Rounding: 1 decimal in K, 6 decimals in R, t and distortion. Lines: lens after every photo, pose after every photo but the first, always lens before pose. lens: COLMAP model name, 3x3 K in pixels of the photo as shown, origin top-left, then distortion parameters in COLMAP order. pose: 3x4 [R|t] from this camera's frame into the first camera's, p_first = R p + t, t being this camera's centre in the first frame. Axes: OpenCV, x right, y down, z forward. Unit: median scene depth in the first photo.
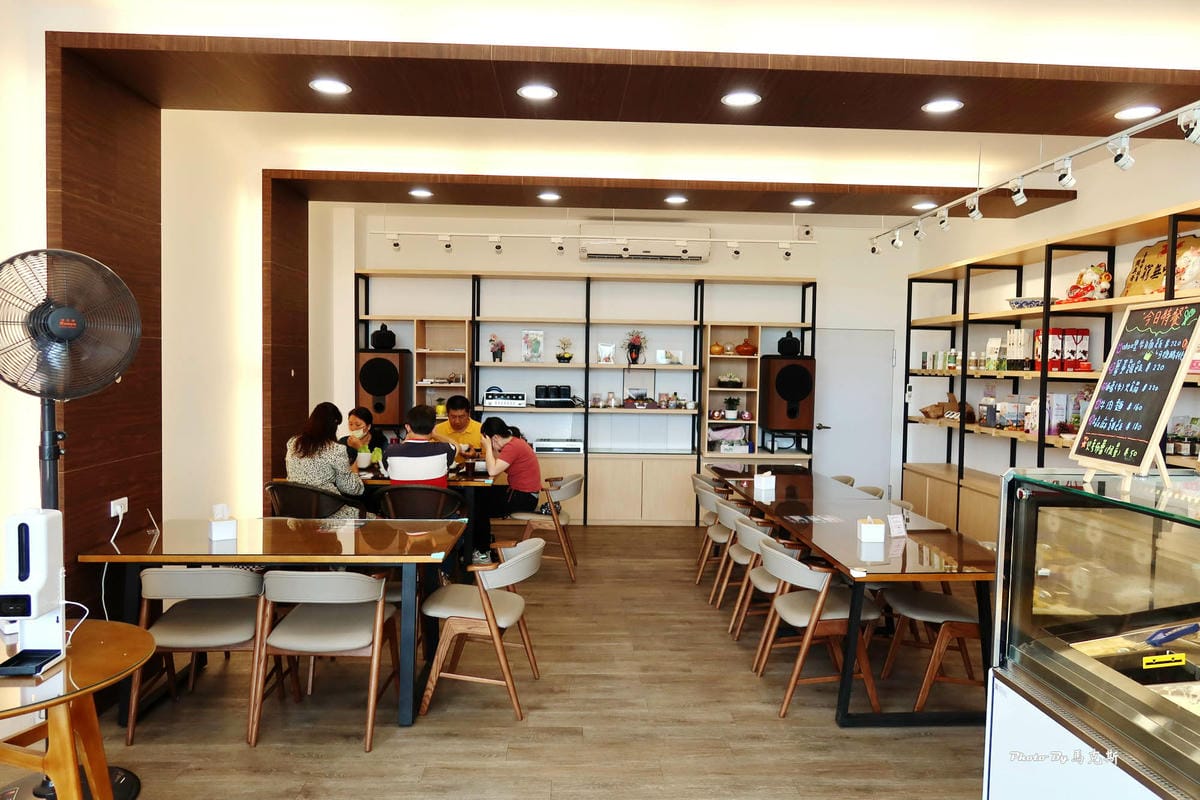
lens RADIAL K [[816.1, 0, 597.0], [0, 816.1, 397.1], [0, 0, 1]] dist [-0.005506, -0.003731]
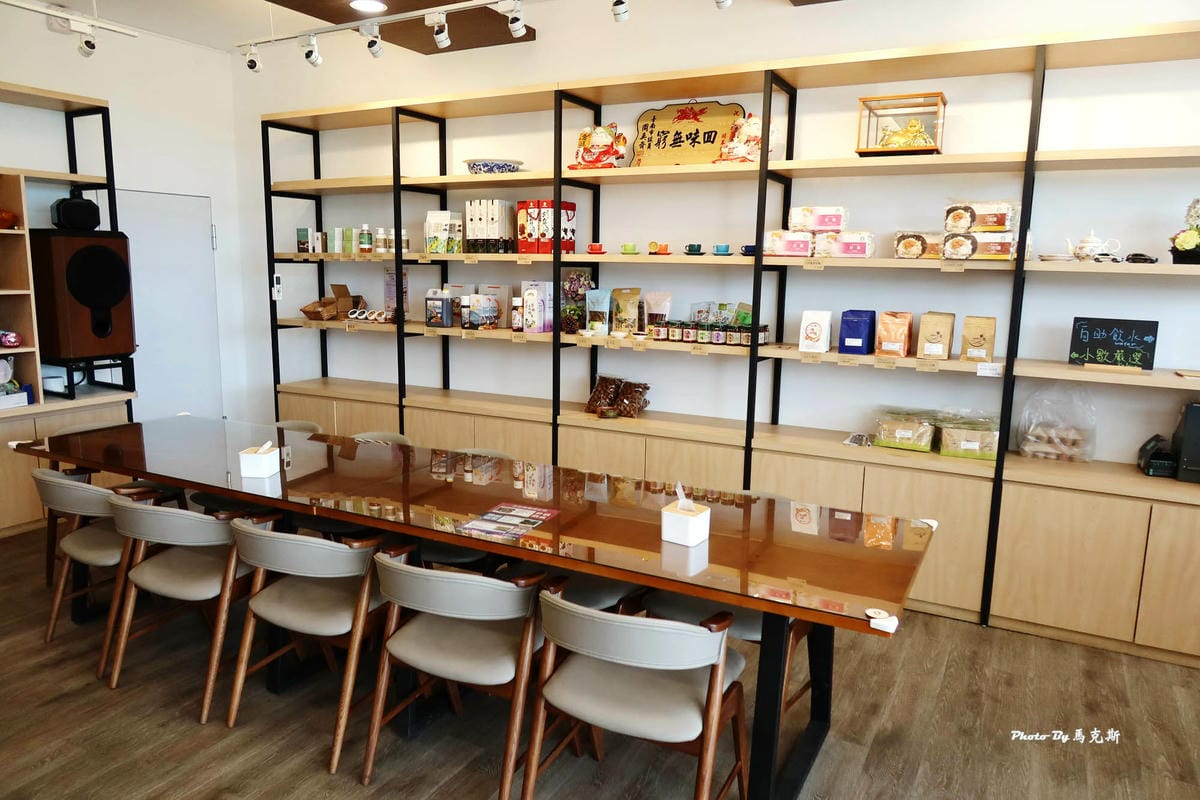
lens RADIAL K [[816.1, 0, 597.0], [0, 816.1, 397.1], [0, 0, 1]] dist [-0.005506, -0.003731]
pose [[0.499231, -0.150668, 0.853269, -0.101875], [0.033780, 0.987401, 0.154588, -0.010812], [-0.865810, -0.048352, 0.498031, 0.396965]]
